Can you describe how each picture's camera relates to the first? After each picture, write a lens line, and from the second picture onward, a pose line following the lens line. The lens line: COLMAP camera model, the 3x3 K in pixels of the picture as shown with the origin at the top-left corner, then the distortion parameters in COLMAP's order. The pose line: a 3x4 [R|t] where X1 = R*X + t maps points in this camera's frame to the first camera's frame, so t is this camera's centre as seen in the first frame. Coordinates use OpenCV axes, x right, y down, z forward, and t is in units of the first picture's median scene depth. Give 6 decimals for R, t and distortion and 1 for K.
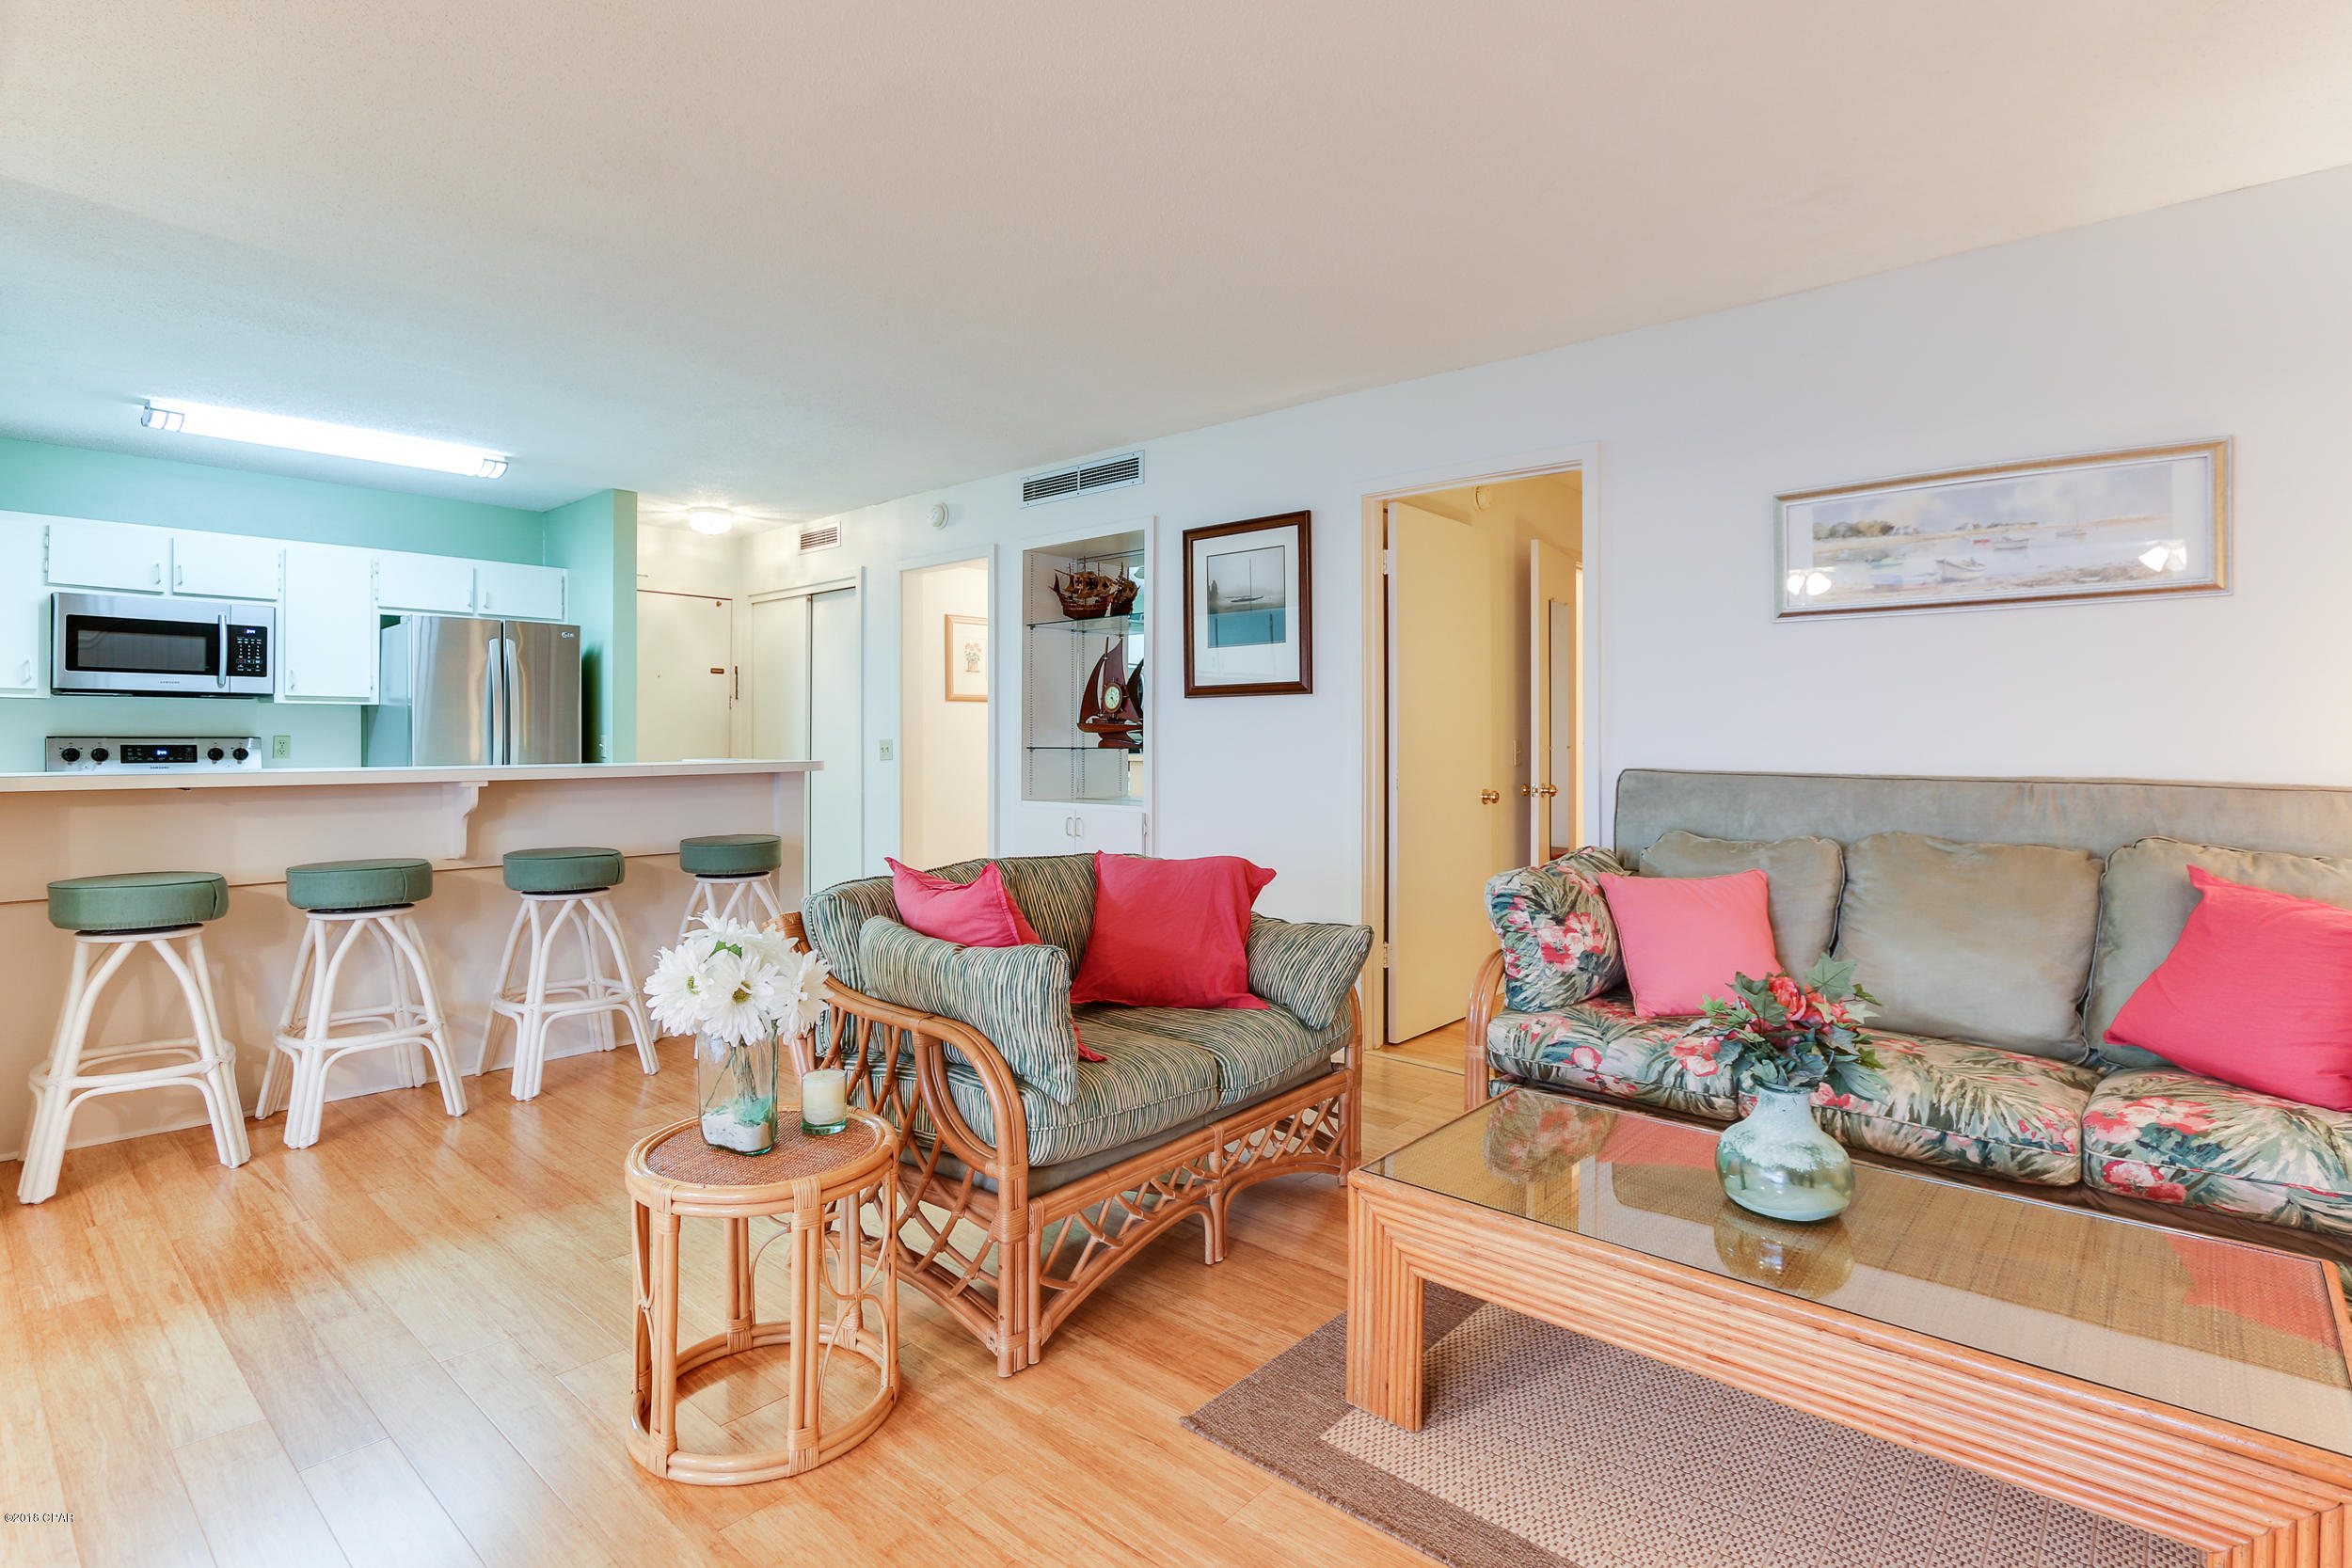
lens RADIAL K [[1136.2, 0, 1175.5], [0, 1136.2, 753.9], [0, 0, 1]] dist [-0.021582, -0.000431]
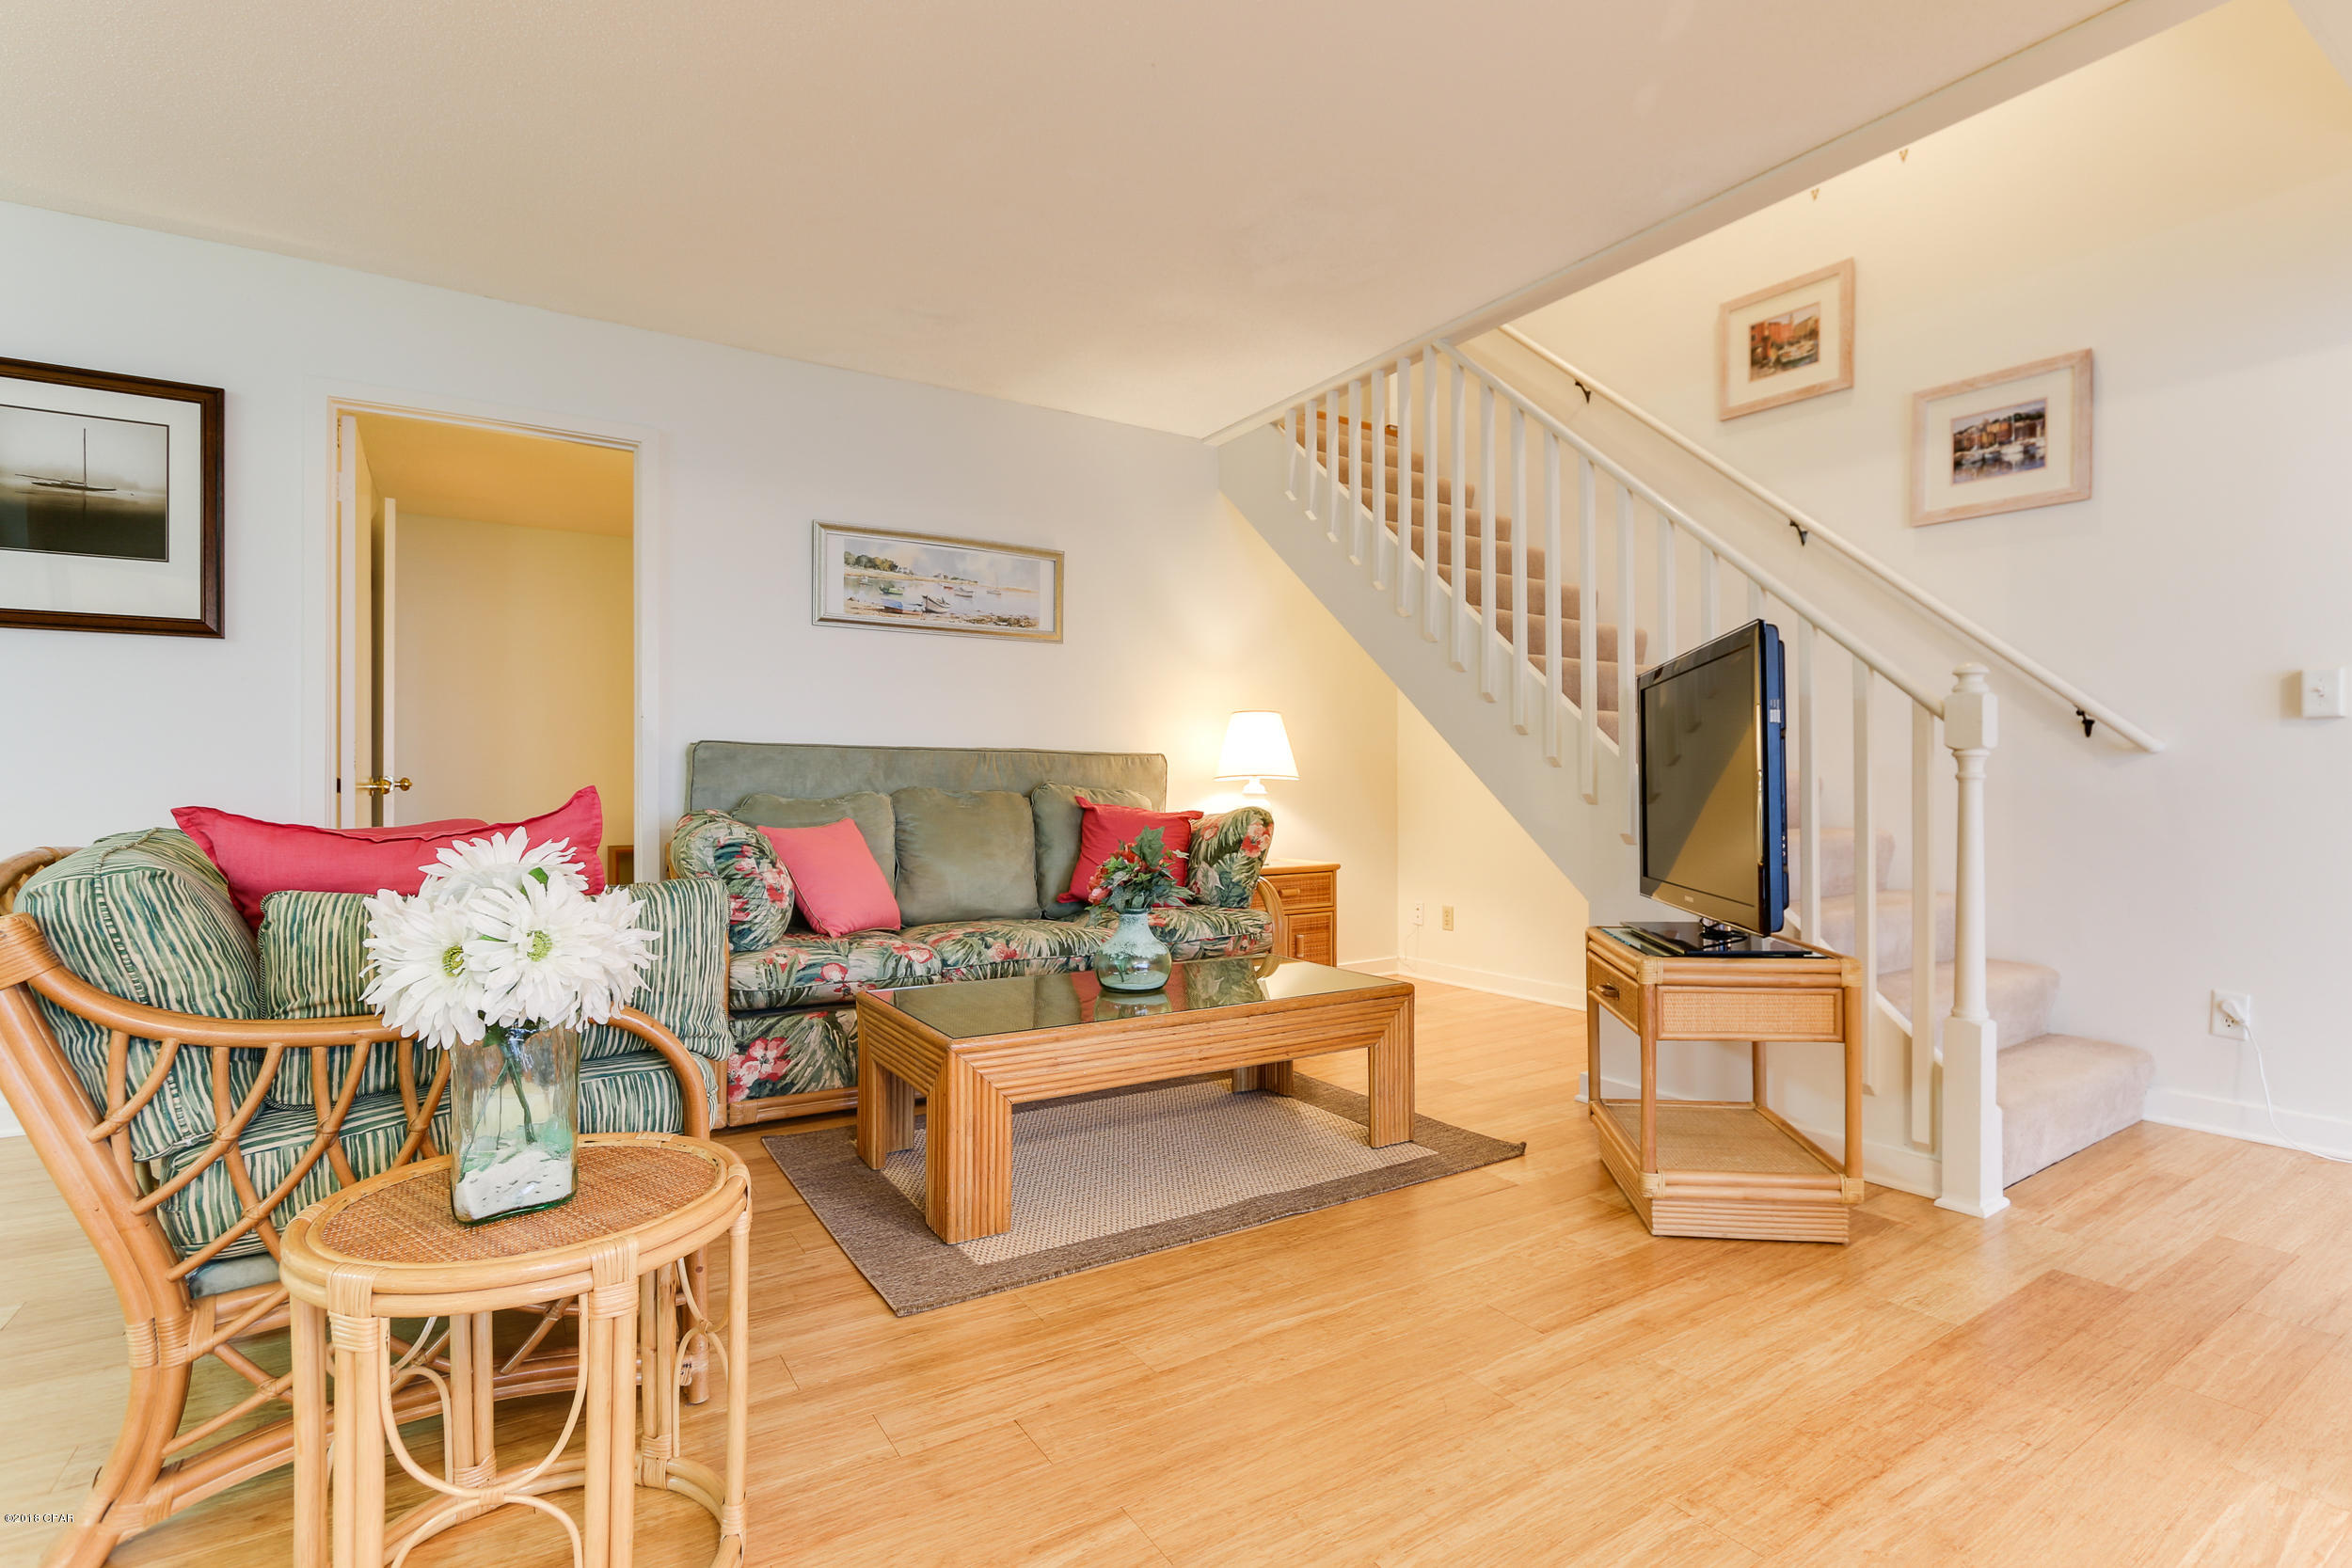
lens RADIAL K [[1128.8, 0, 1159.3], [0, 1128.8, 794.9], [0, 0, 1]] dist [-0.023740, 0.002360]
pose [[0.274862, -0.003008, 0.961479, -0.616372], [0.011456, 0.999934, -0.000147, 0.083756], [-0.961416, 0.011055, 0.274878, 0.332870]]
